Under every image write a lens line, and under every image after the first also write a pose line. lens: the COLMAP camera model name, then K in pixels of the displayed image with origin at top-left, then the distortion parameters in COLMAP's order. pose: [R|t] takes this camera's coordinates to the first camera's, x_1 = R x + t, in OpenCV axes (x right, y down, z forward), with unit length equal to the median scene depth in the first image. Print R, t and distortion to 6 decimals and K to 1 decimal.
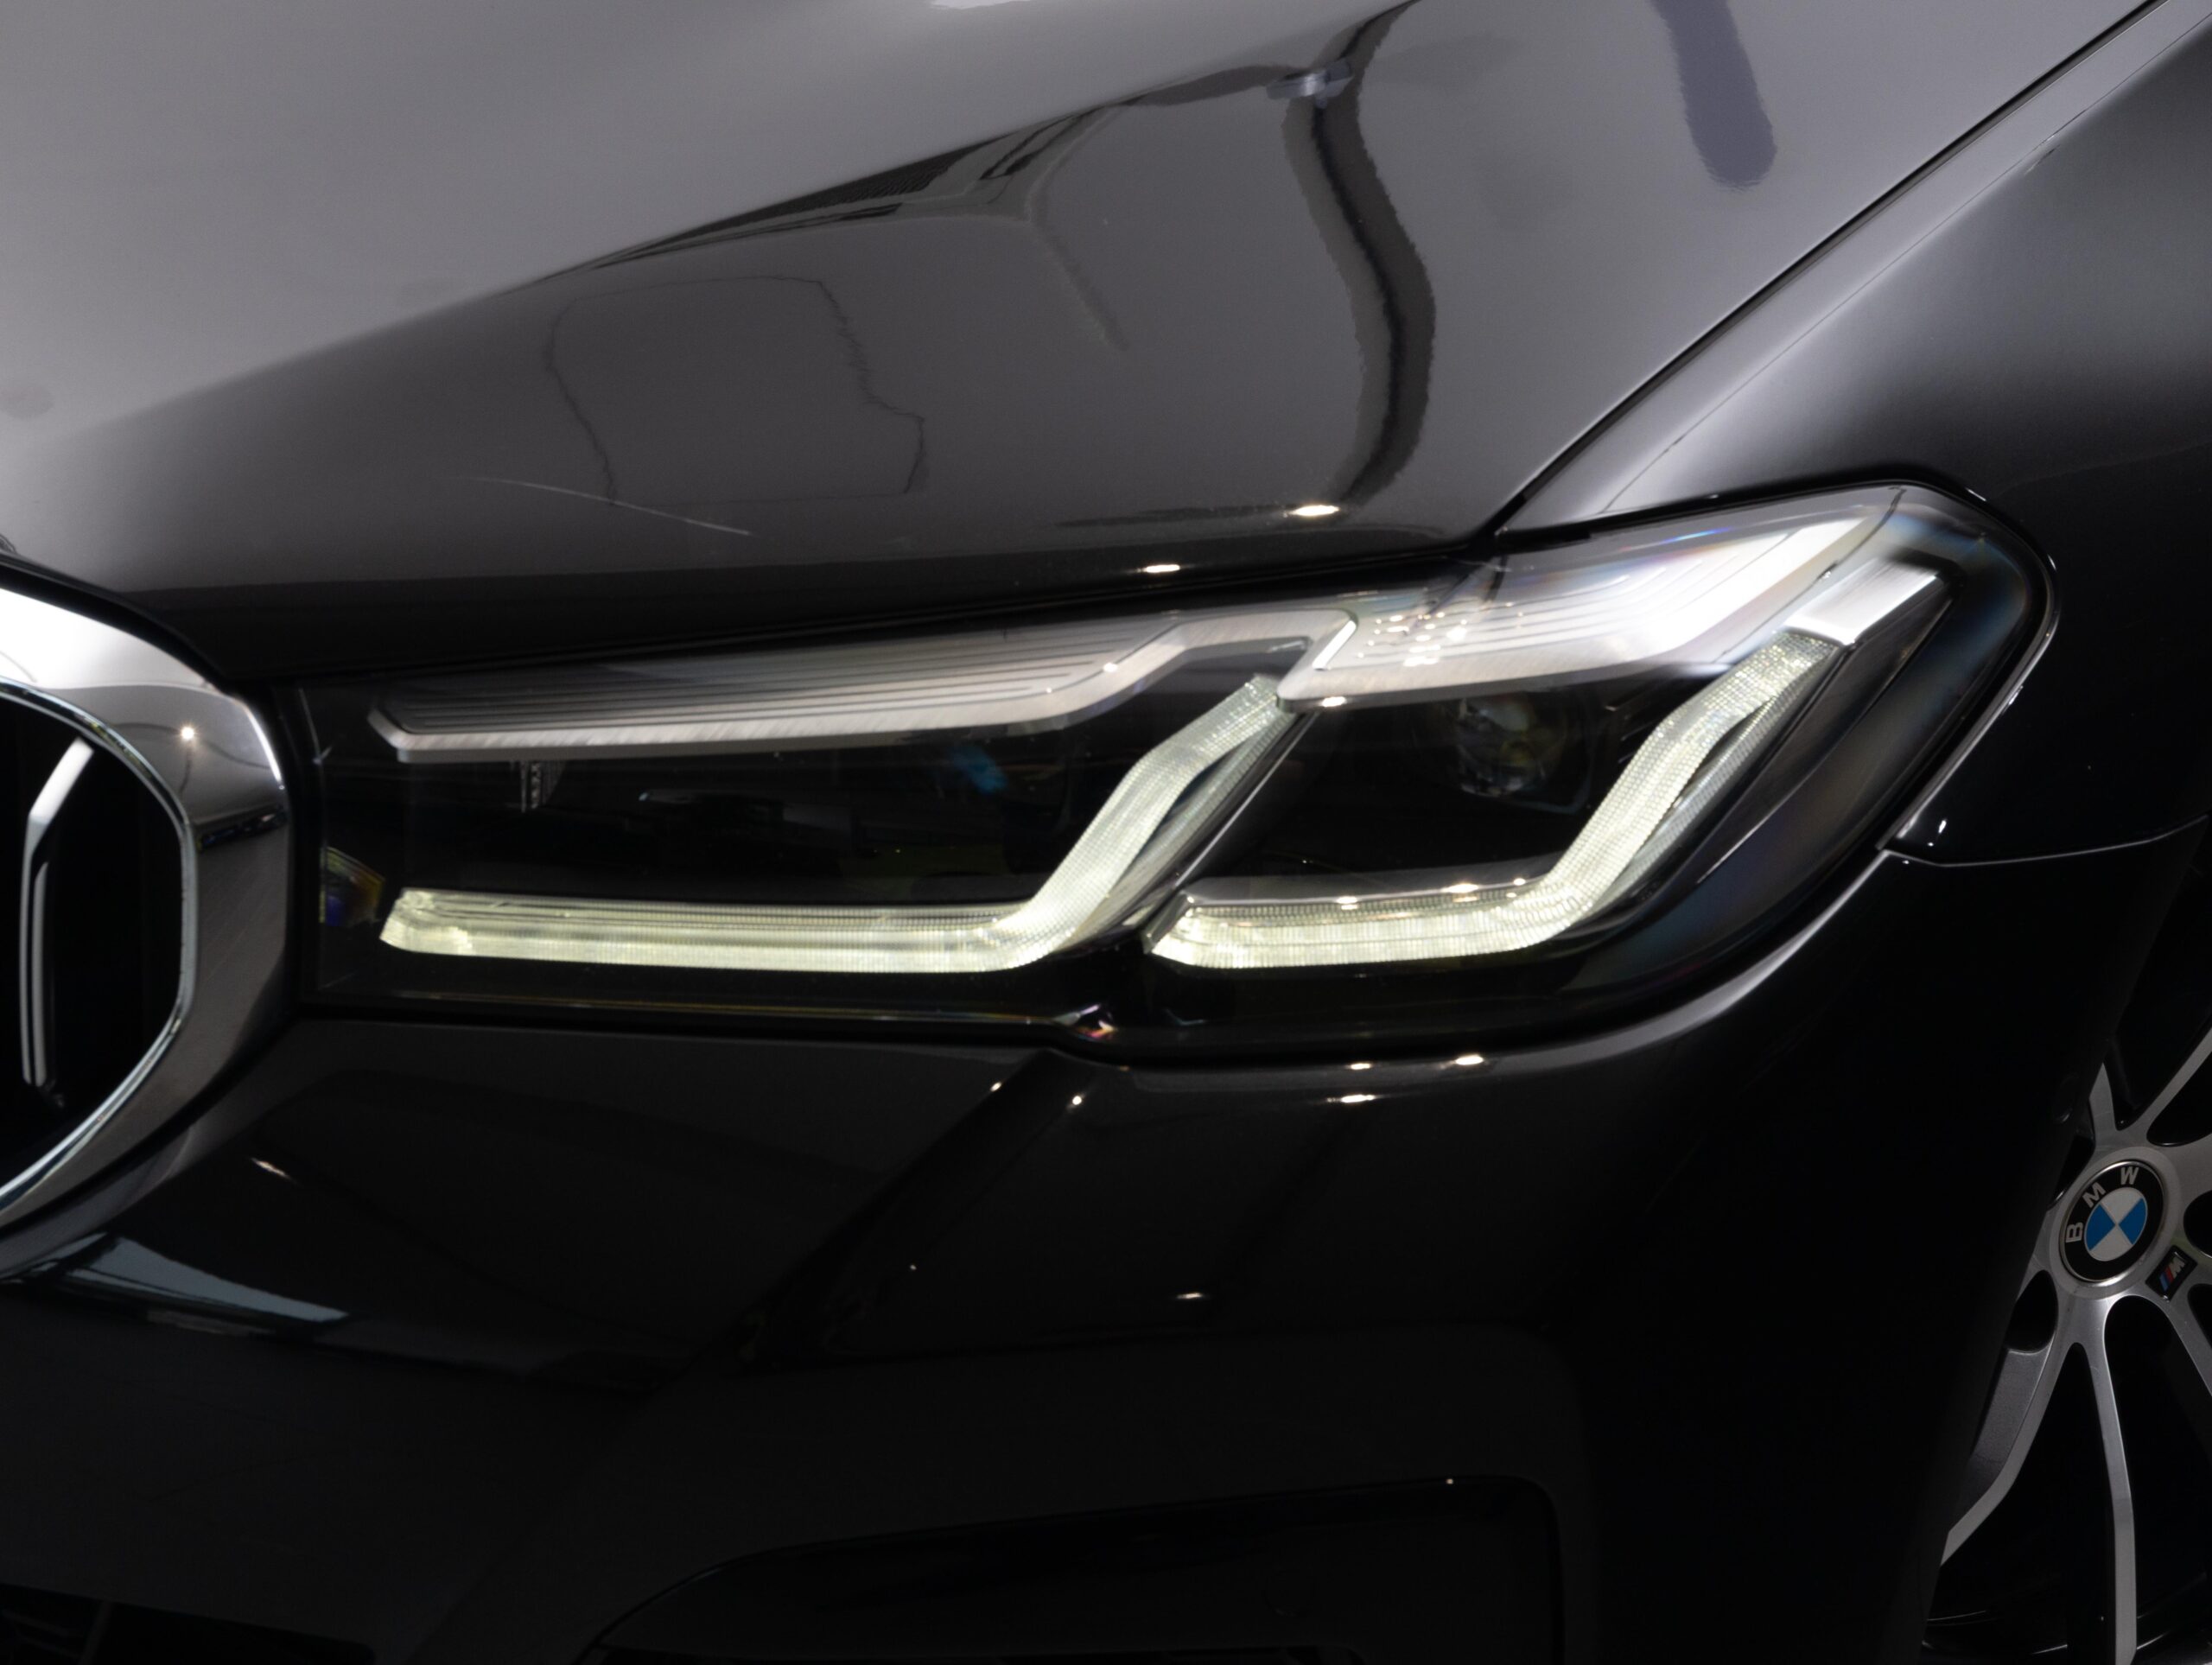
lens RADIAL K [[4667.0, 0, 1123.3], [0, 4667.0, 840.9], [0, 0, 1]] dist [-0.034449, 0.000000]
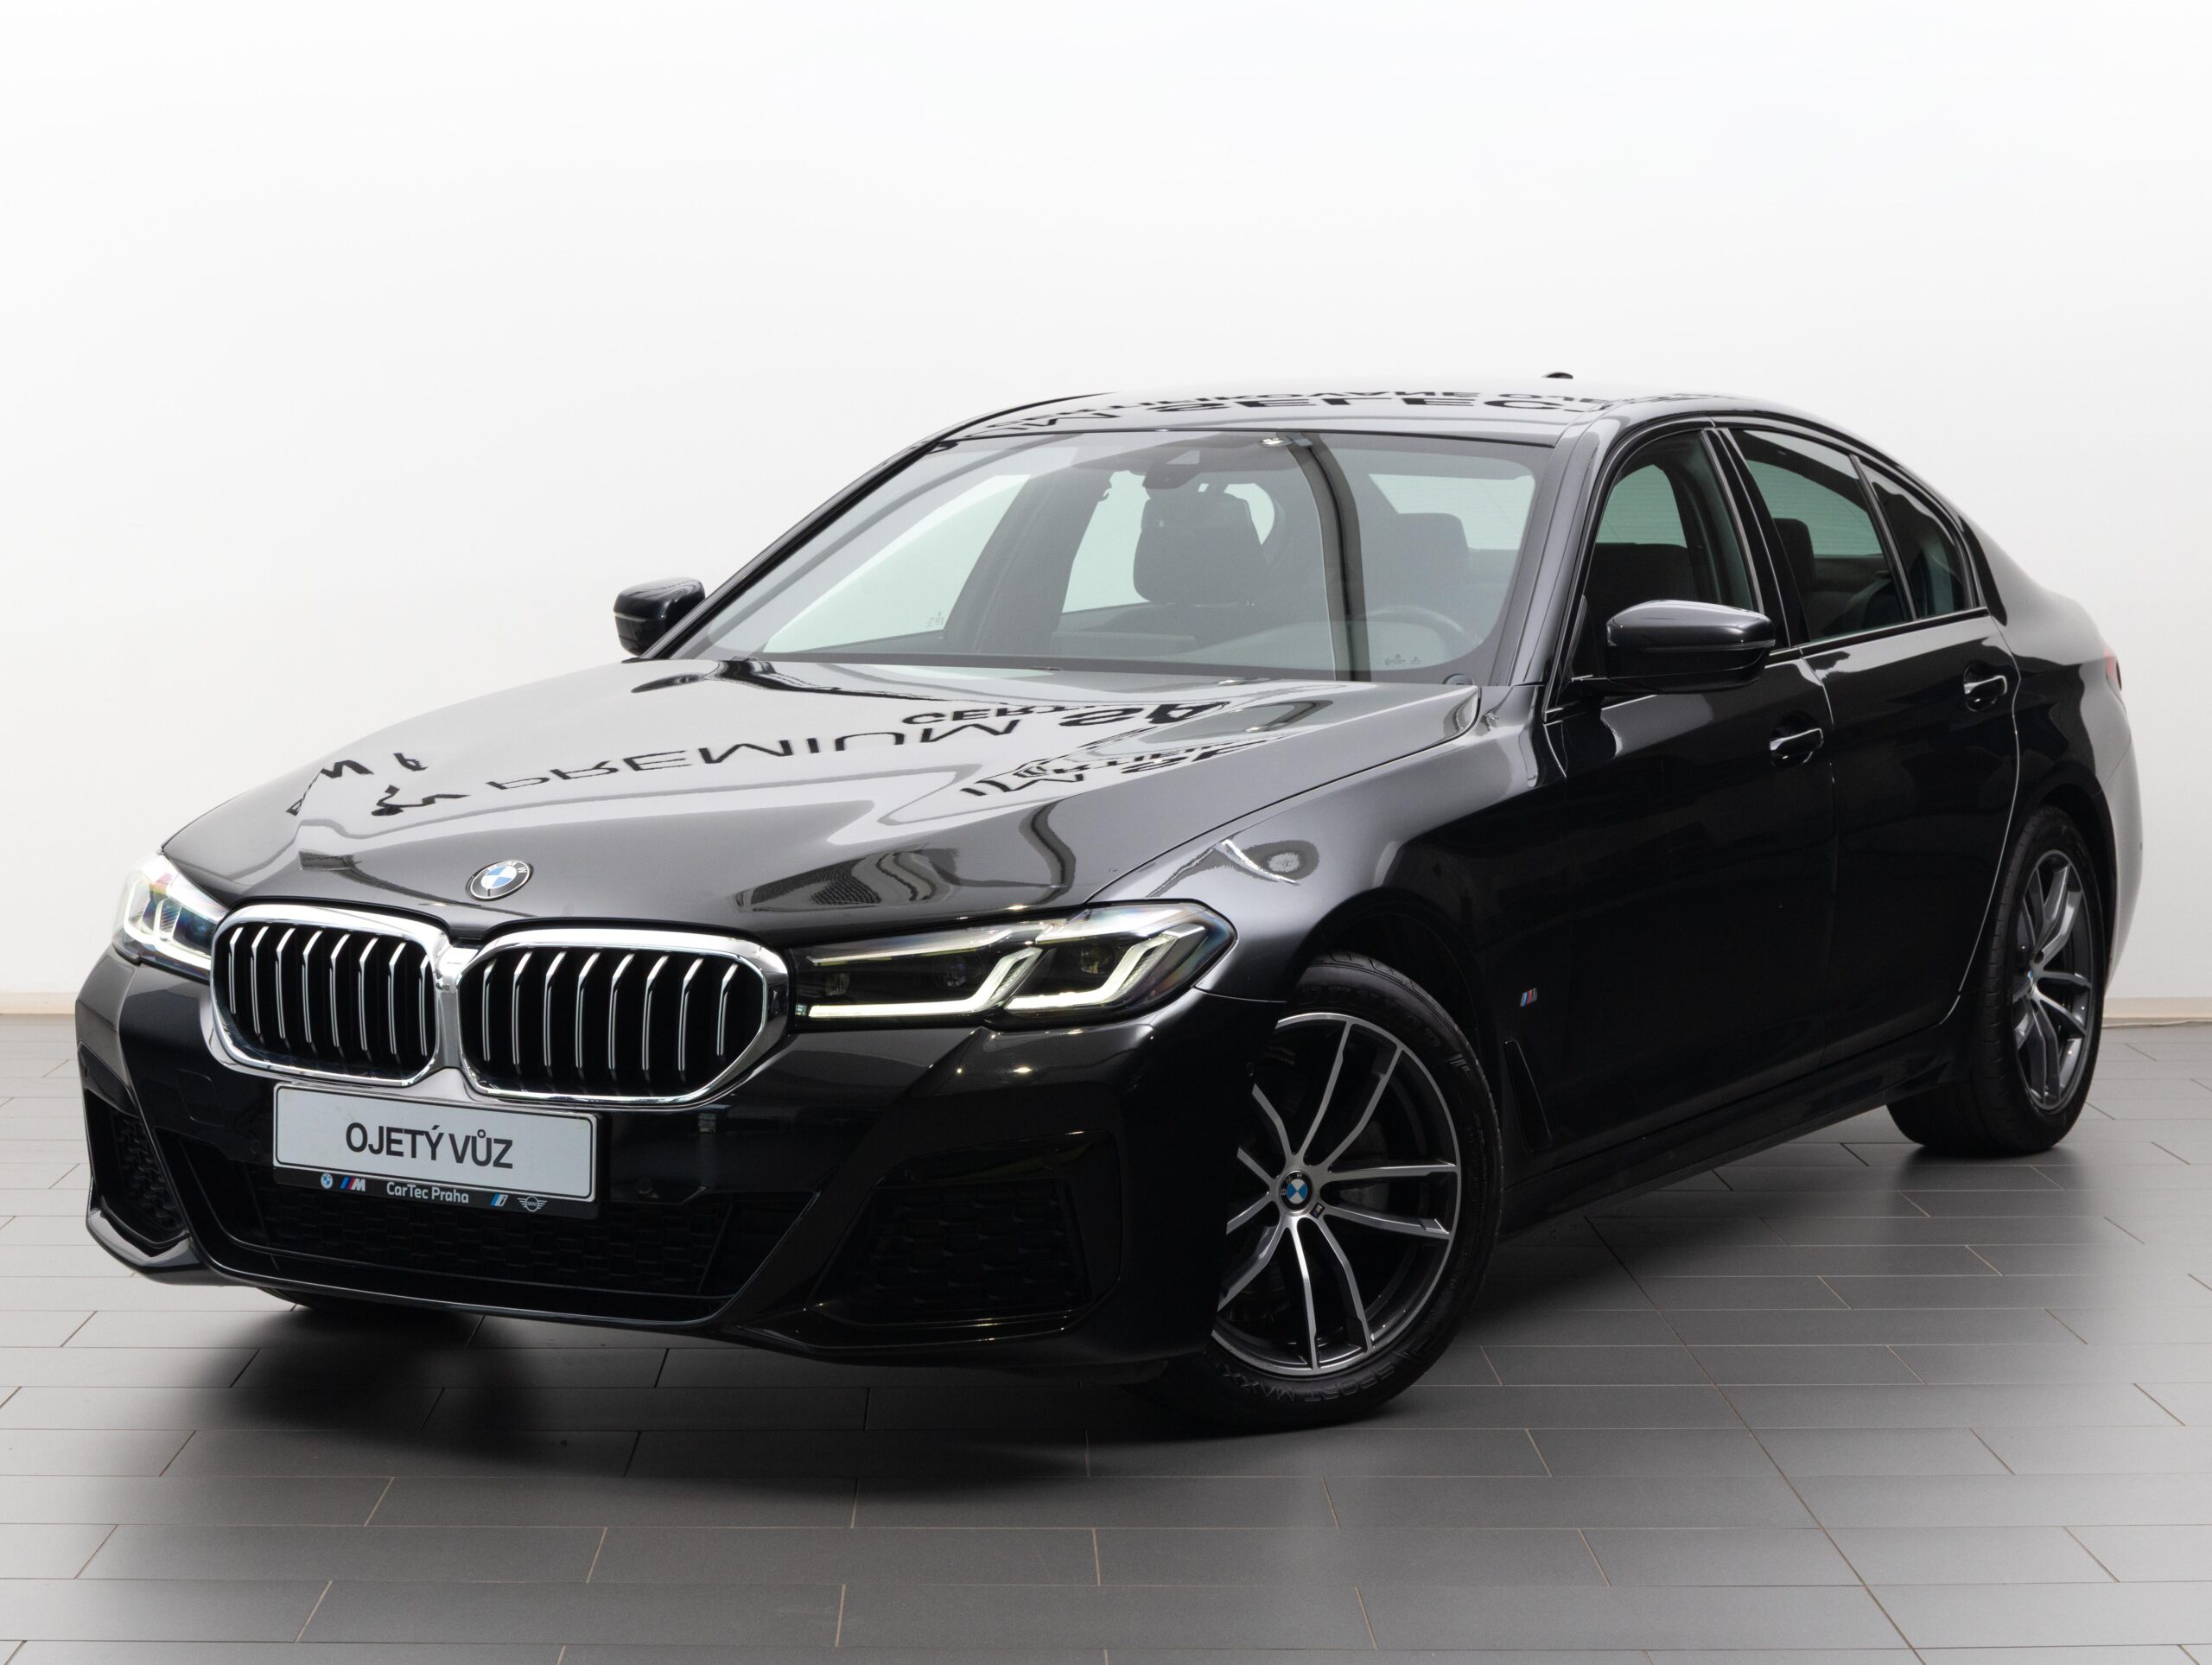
lens RADIAL K [[4667.0, 0, 1102.0], [0, 4667.0, 830.6], [0, 0, 1]] dist [-0.034449, 0.000000]
pose [[0.995951, -0.029137, 0.085041, -0.242072], [0.053448, 0.952574, -0.299577, 1.054196], [-0.072279, 0.302909, 0.950275, -2.768781]]
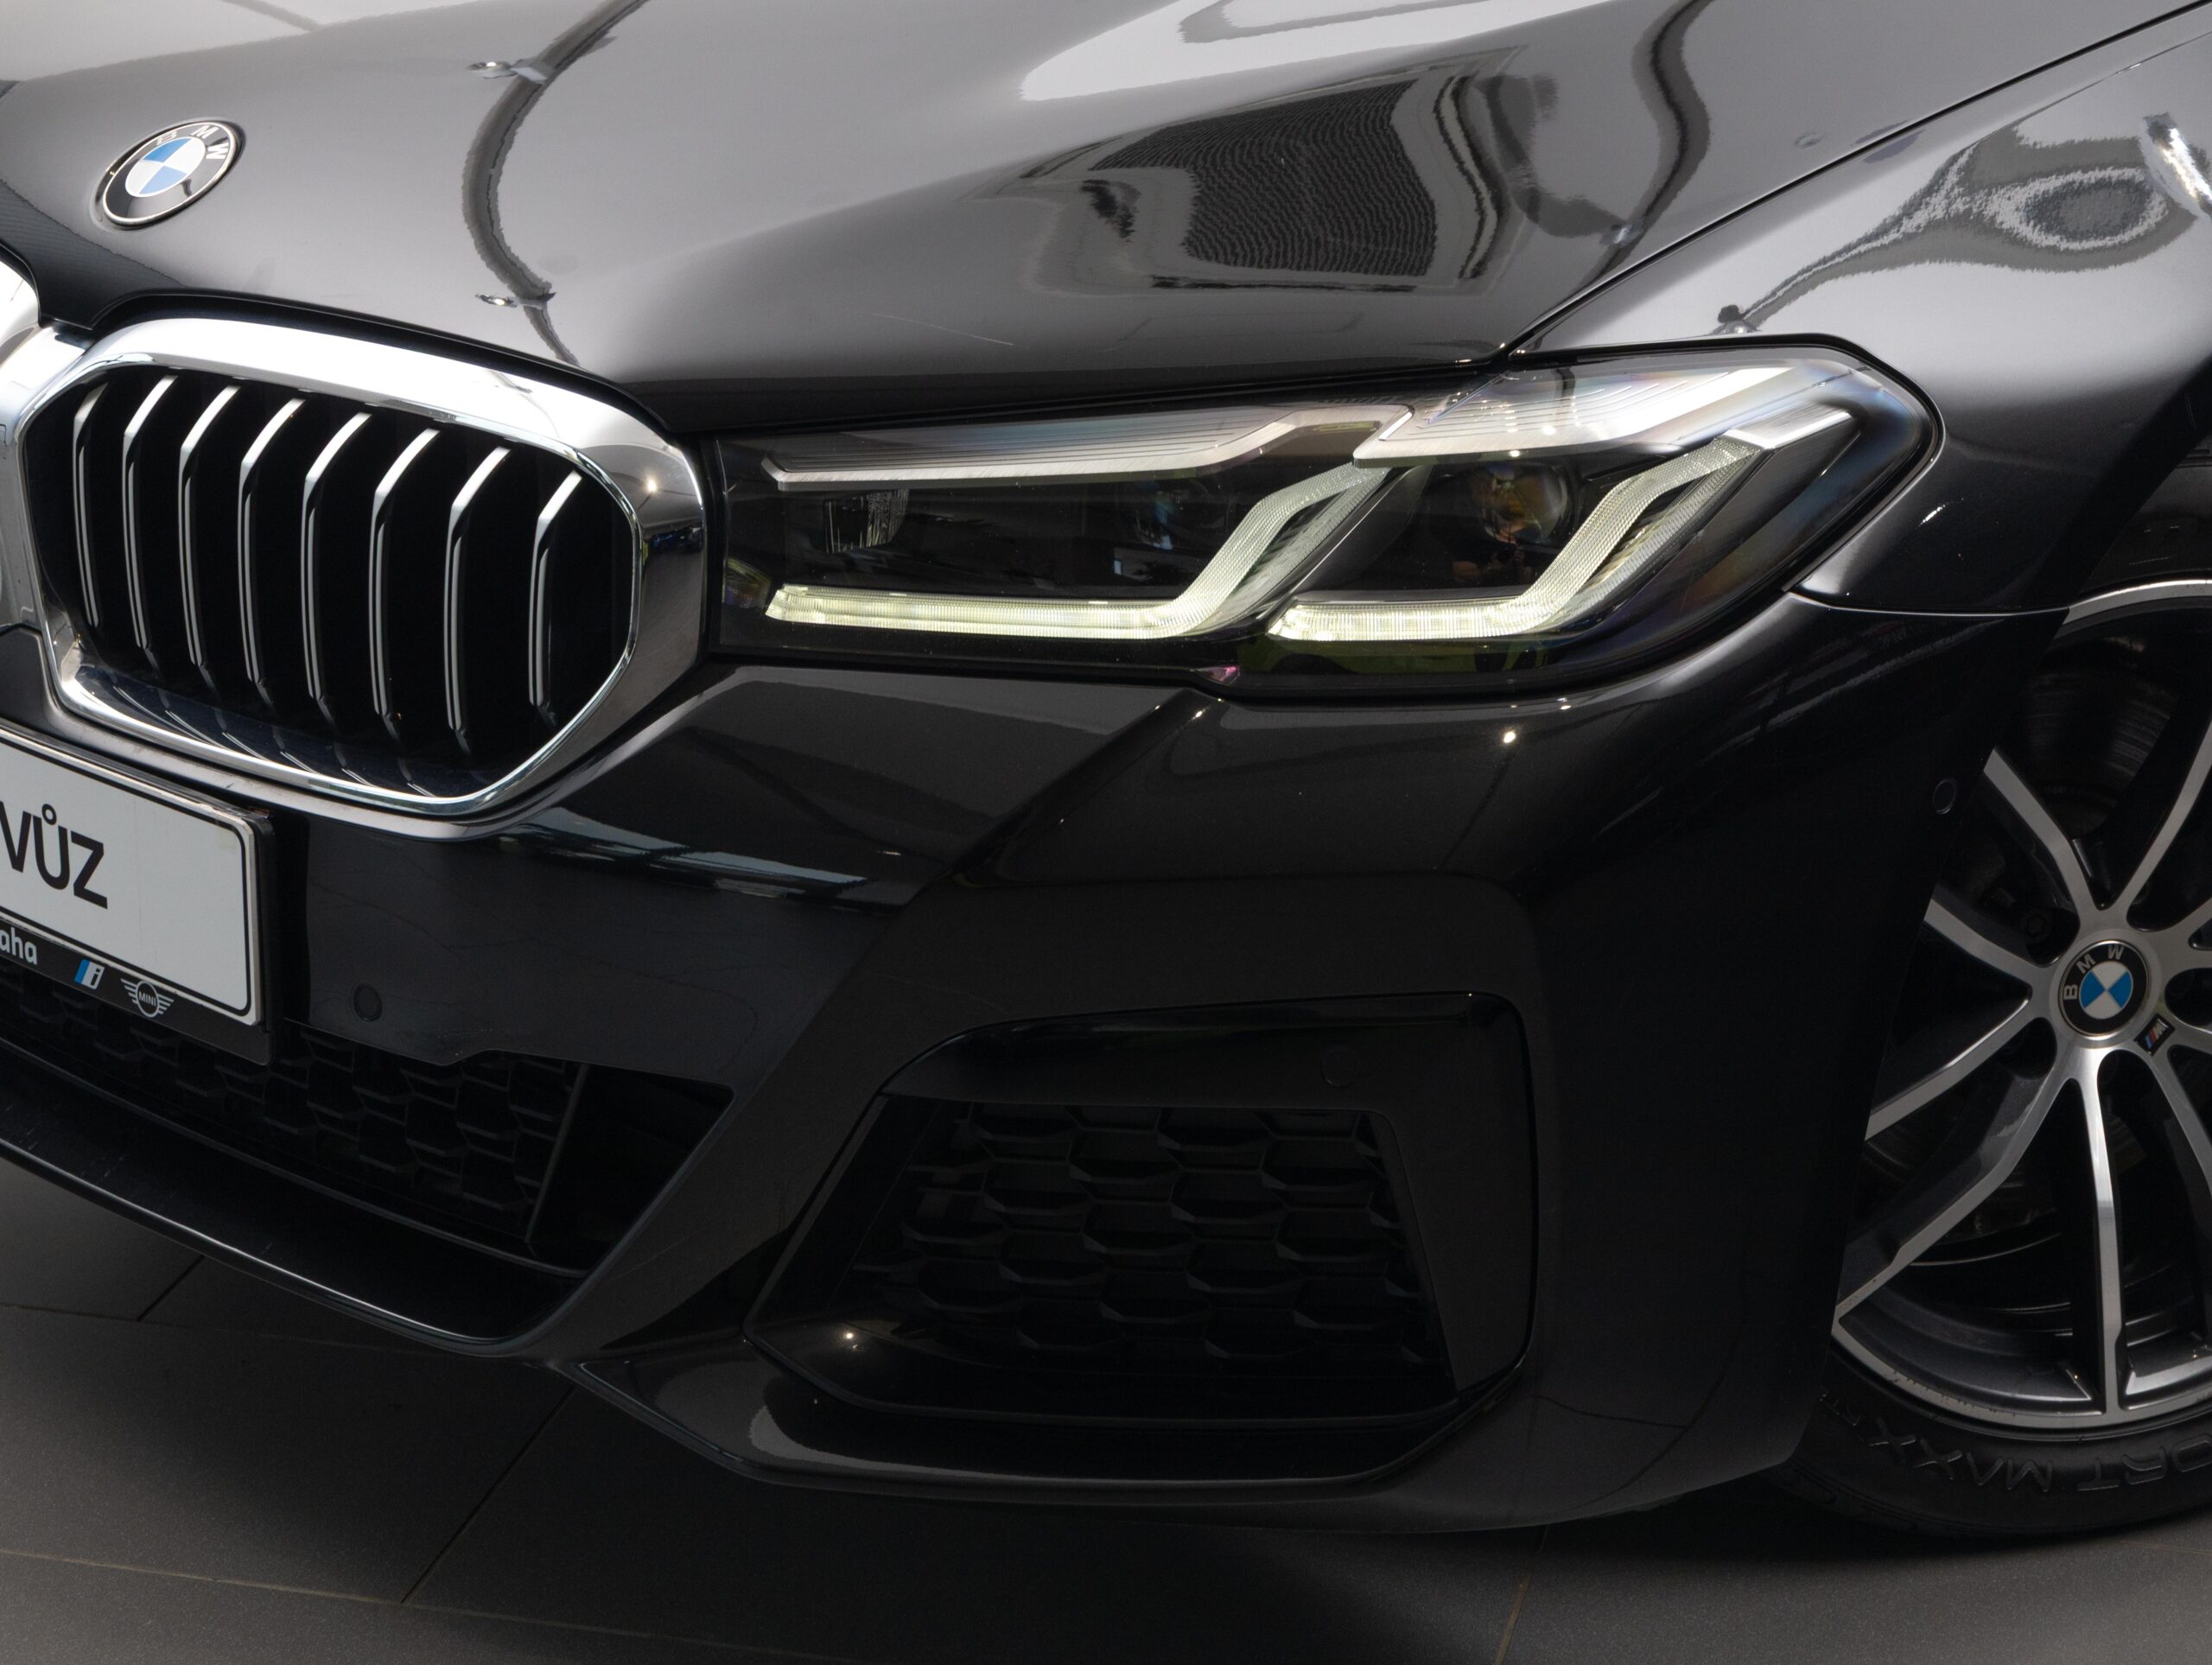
lens RADIAL K [[4667.0, 0, 1098.2], [0, 4667.0, 838.6], [0, 0, 1]] dist [-0.034449, 0.000000]
pose [[0.985863, 0.037907, -0.163207, 0.193857], [-0.049008, 0.996711, -0.064540, 0.184155], [0.160223, 0.071626, 0.984479, -0.453898]]
